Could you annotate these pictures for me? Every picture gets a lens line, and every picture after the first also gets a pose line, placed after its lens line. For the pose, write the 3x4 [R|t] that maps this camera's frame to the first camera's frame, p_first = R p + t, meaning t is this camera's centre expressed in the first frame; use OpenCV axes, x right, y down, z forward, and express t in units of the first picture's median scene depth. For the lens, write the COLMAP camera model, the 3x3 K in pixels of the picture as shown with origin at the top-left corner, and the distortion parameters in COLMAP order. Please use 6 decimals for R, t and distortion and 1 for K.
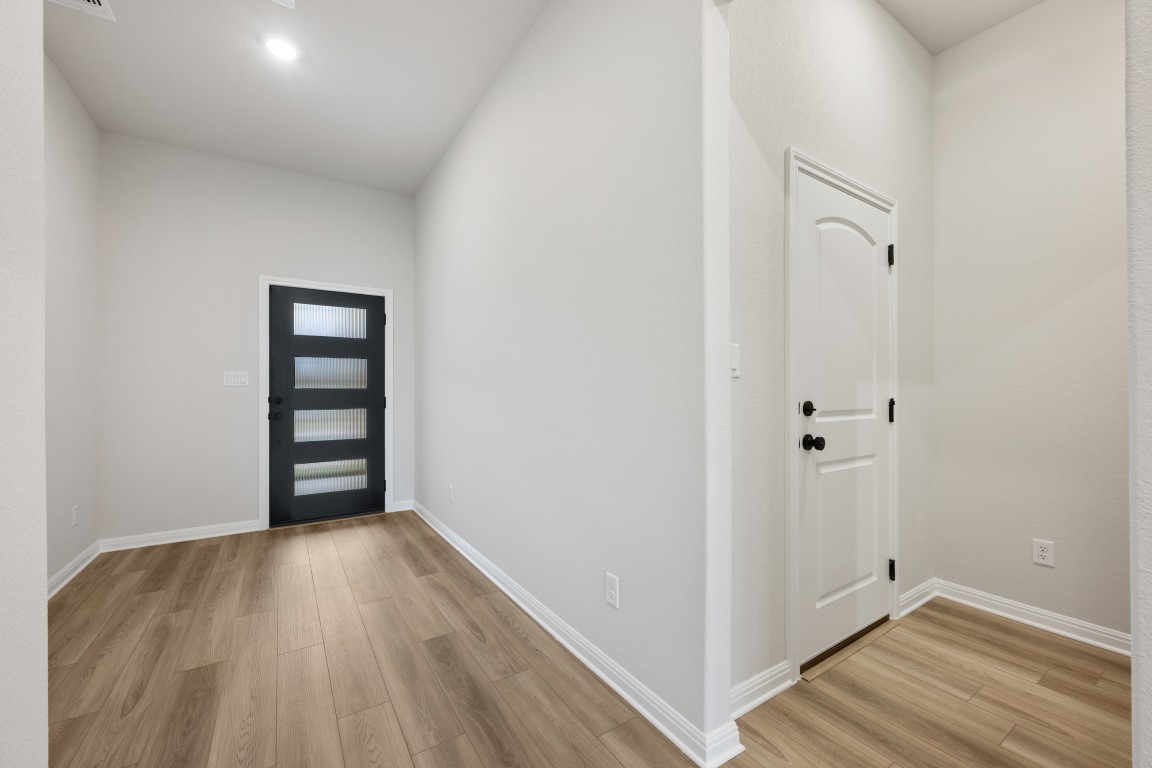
lens RADIAL K [[455.1, 0, 572.1], [0, 455.1, 383.8], [0, 0, 1]] dist [0.001892, -0.000412]
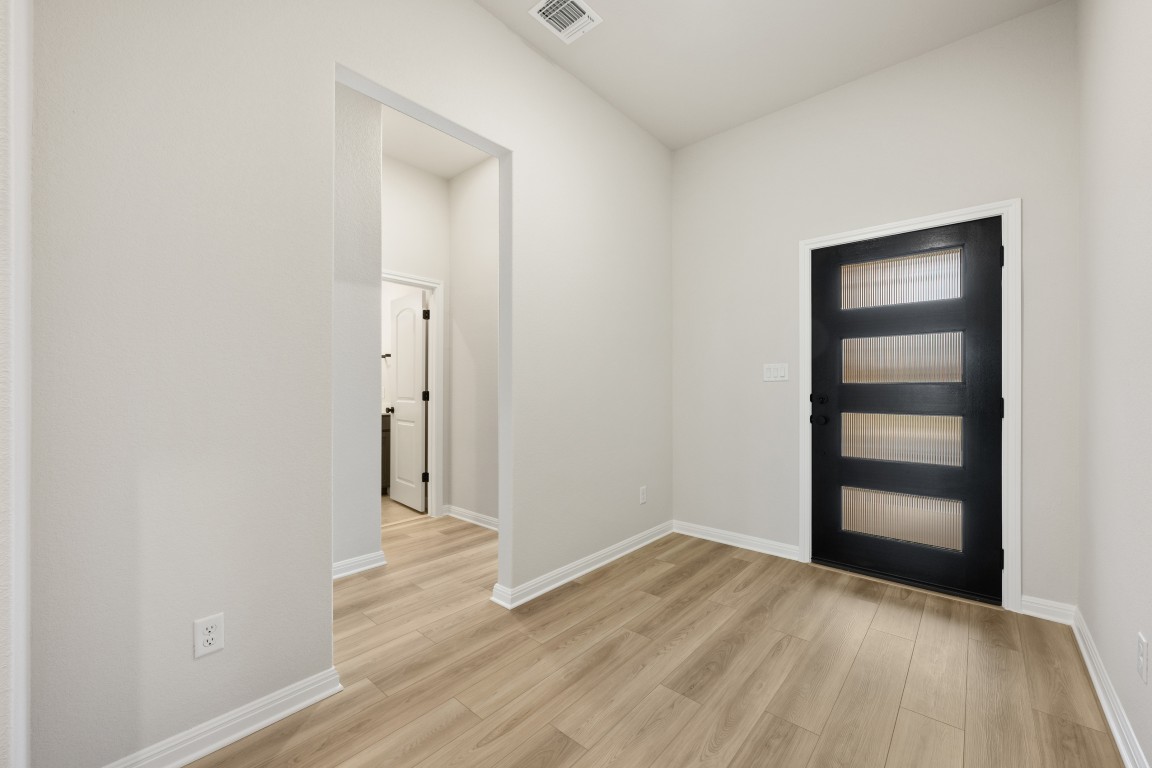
lens RADIAL K [[455.1, 0, 576.0], [0, 455.1, 385.8], [0, 0, 1]] dist [0.001892, -0.000412]
pose [[0.273646, -0.000181, -0.961830, -0.025458], [0.015363, 0.999873, 0.004182, 0.005079], [0.961708, -0.015921, 0.273614, 0.406189]]
